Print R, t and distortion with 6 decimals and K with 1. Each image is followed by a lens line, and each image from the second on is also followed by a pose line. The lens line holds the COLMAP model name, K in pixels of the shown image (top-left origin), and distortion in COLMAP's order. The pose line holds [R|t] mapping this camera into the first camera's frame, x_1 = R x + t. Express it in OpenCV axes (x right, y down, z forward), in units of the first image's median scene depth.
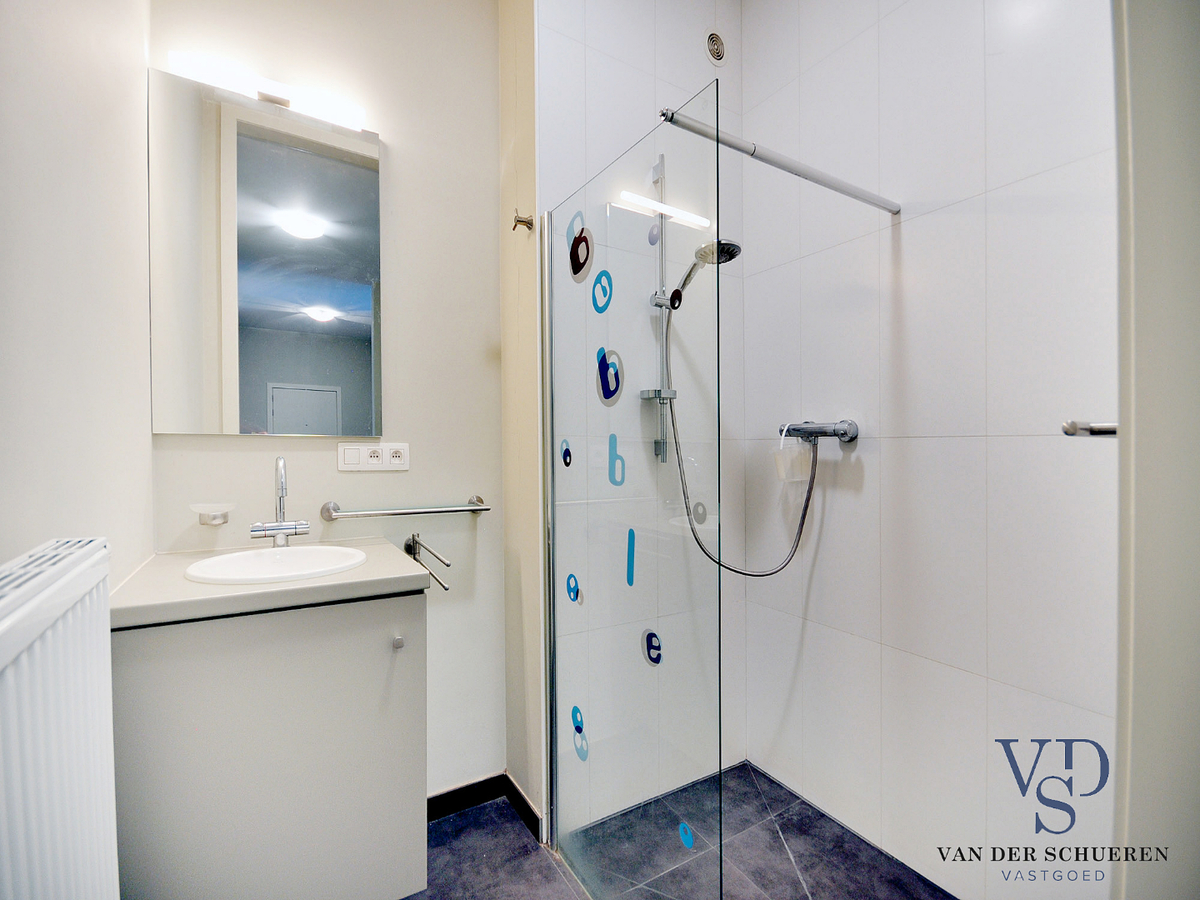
lens RADIAL K [[533.6, 0, 598.0], [0, 533.6, 438.8], [0, 0, 1]] dist [0.000031, -0.000341]
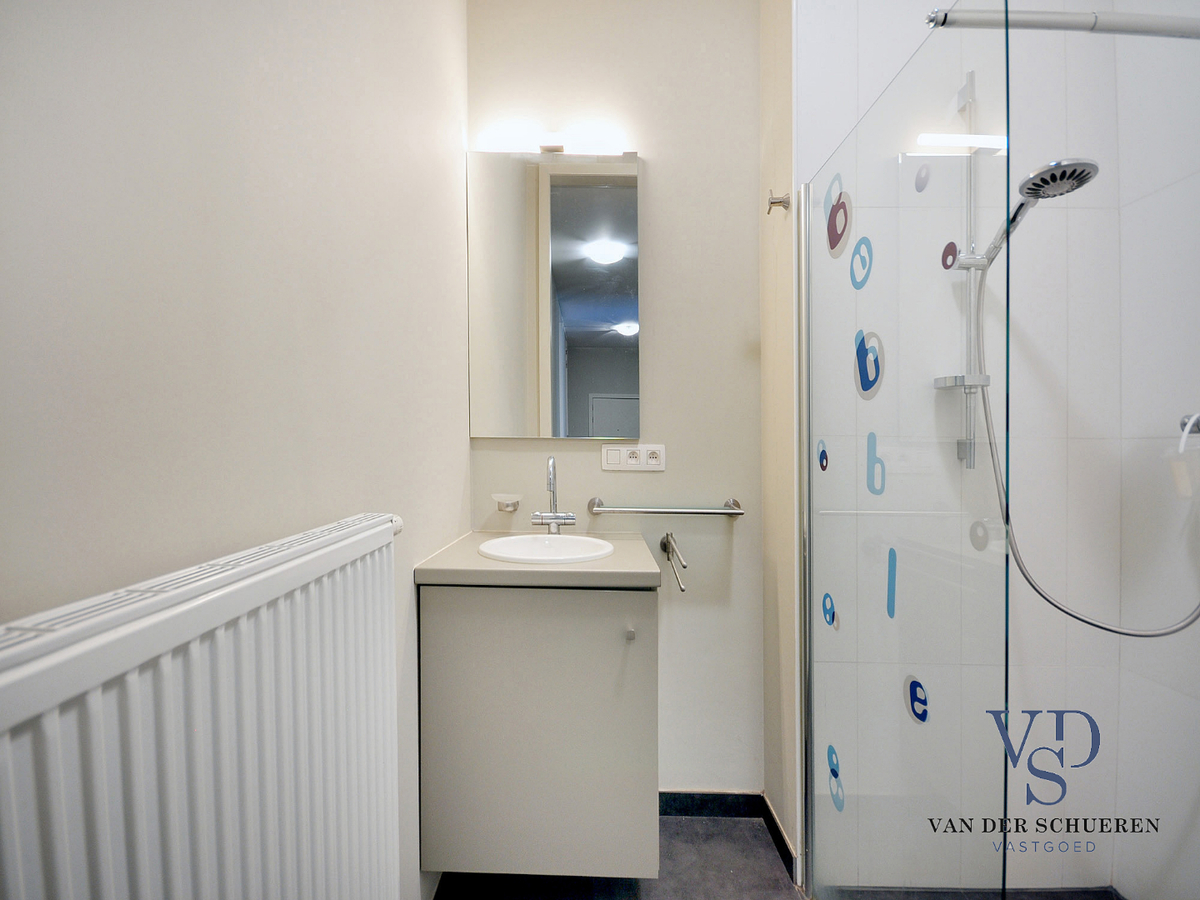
lens RADIAL K [[537.5, 0, 595.2], [0, 537.5, 447.6], [0, 0, 1]] dist [0.001249, -0.000383]
pose [[0.848334, 0.000329, -0.529461, 0.090058], [0.006253, 0.999924, 0.010640, 0.002181], [0.529424, -0.012337, 0.848268, 0.051613]]
